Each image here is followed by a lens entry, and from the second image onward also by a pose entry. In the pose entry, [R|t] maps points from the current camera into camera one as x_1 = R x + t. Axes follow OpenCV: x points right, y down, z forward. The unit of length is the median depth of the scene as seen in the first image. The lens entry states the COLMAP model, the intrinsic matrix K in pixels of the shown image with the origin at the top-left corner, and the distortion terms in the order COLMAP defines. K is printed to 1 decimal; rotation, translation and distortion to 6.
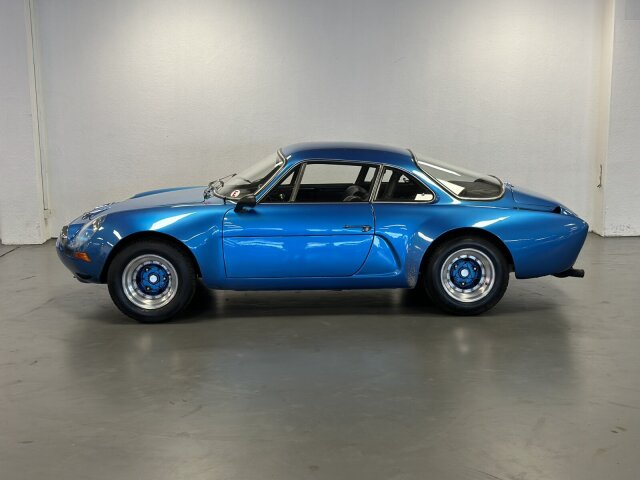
lens RADIAL K [[883.0, 0, 320.0], [0, 883.0, 240.0], [0, 0, 1]] dist [0.116113, -0.064293]
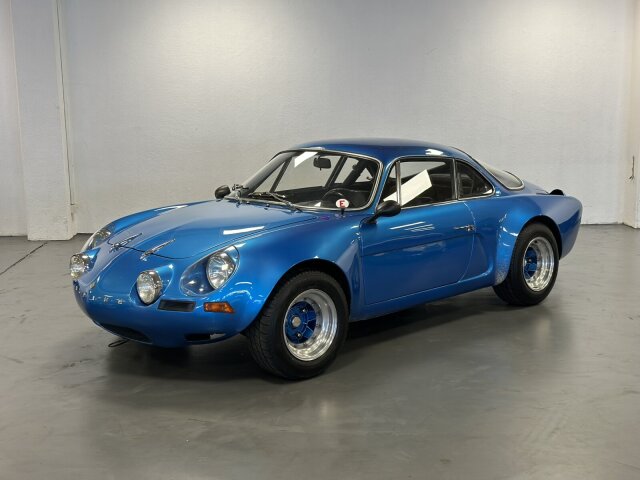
lens RADIAL K [[884.5, 0, 324.7], [0, 884.5, 239.7], [0, 0, 1]] dist [0.127962, -0.131475]
pose [[0.999165, -0.007276, 0.040215, -0.071989], [0.007184, 0.999971, 0.002440, 0.004174], [-0.040232, -0.002149, 0.999188, 0.011595]]
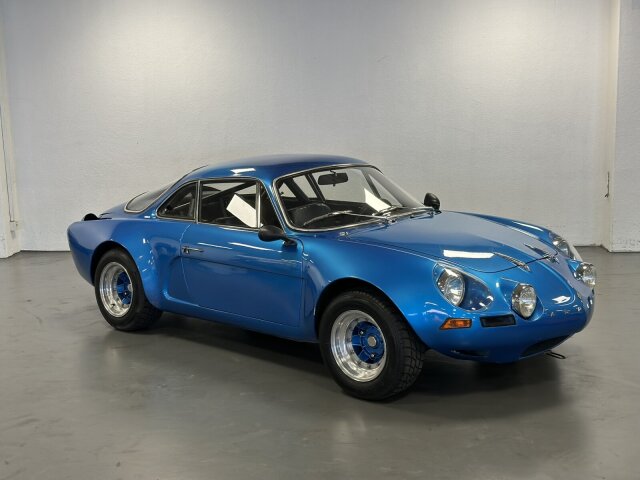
lens RADIAL K [[884.5, 0, 324.7], [0, 884.5, 239.7], [0, 0, 1]] dist [0.127962, -0.131475]
pose [[0.995429, 0.002299, -0.095476, 0.118304], [-0.001769, 0.999983, 0.005633, -0.020883], [0.095487, -0.005439, 0.995416, 0.078735]]
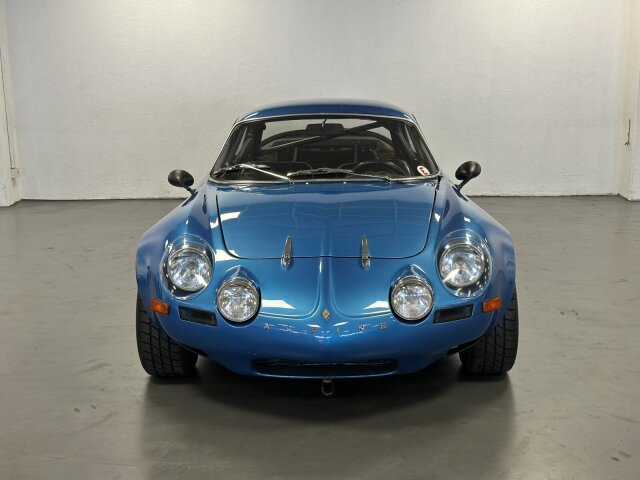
lens RADIAL K [[884.5, 0, 324.7], [0, 884.5, 239.7], [0, 0, 1]] dist [0.127962, -0.131475]
pose [[0.999353, 0.005385, -0.035552, 0.044552], [-0.003633, 0.998785, 0.049155, -0.007751], [0.035774, -0.048994, 0.998158, 0.093802]]
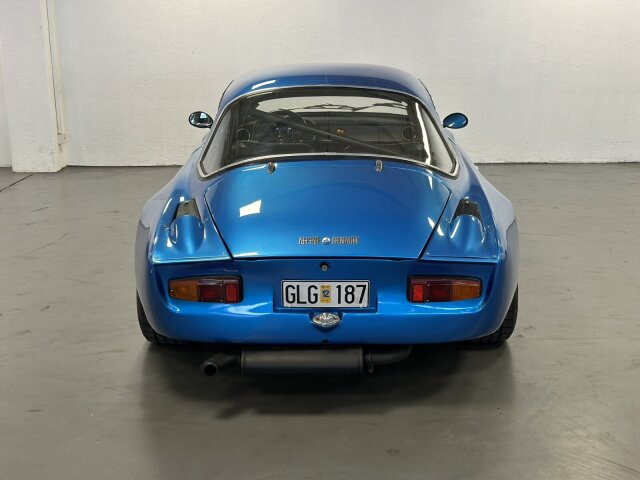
lens RADIAL K [[884.5, 0, 324.7], [0, 884.5, 239.7], [0, 0, 1]] dist [0.127962, -0.131475]
pose [[0.999841, 0.007099, -0.016360, -0.022926], [-0.005867, 0.997229, 0.074163, 0.003958], [0.016841, -0.074056, 0.997112, 0.091082]]
